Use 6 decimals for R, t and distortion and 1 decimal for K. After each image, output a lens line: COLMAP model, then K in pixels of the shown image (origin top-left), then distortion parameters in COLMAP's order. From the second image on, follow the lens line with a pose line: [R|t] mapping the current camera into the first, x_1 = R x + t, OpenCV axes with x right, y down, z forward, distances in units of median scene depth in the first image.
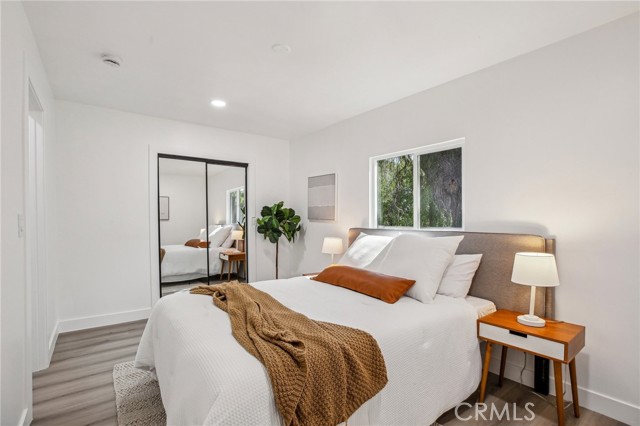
lens RADIAL K [[305.0, 0, 320.0], [0, 305.0, 213.0], [0, 0, 1]] dist [-0.012882, 0.000543]
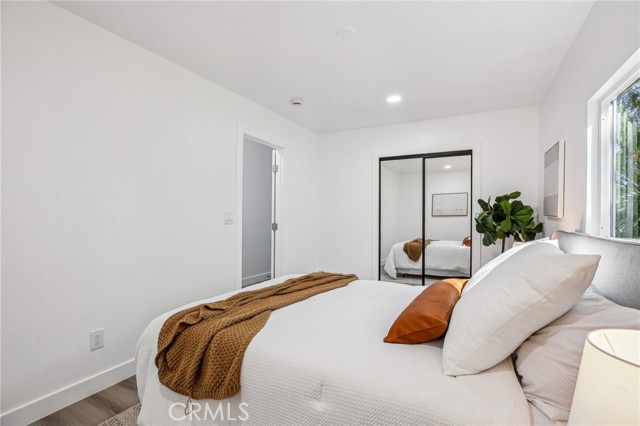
lens RADIAL K [[299.8, 0, 320.0], [0, 299.8, 213.0], [0, 0, 1]] dist [0.000238, 0.000080]
pose [[0.419397, -0.001453, -0.907802, 0.398137], [0.012795, 0.999909, 0.004311, 0.005527], [0.907713, -0.013423, 0.419377, 0.309781]]
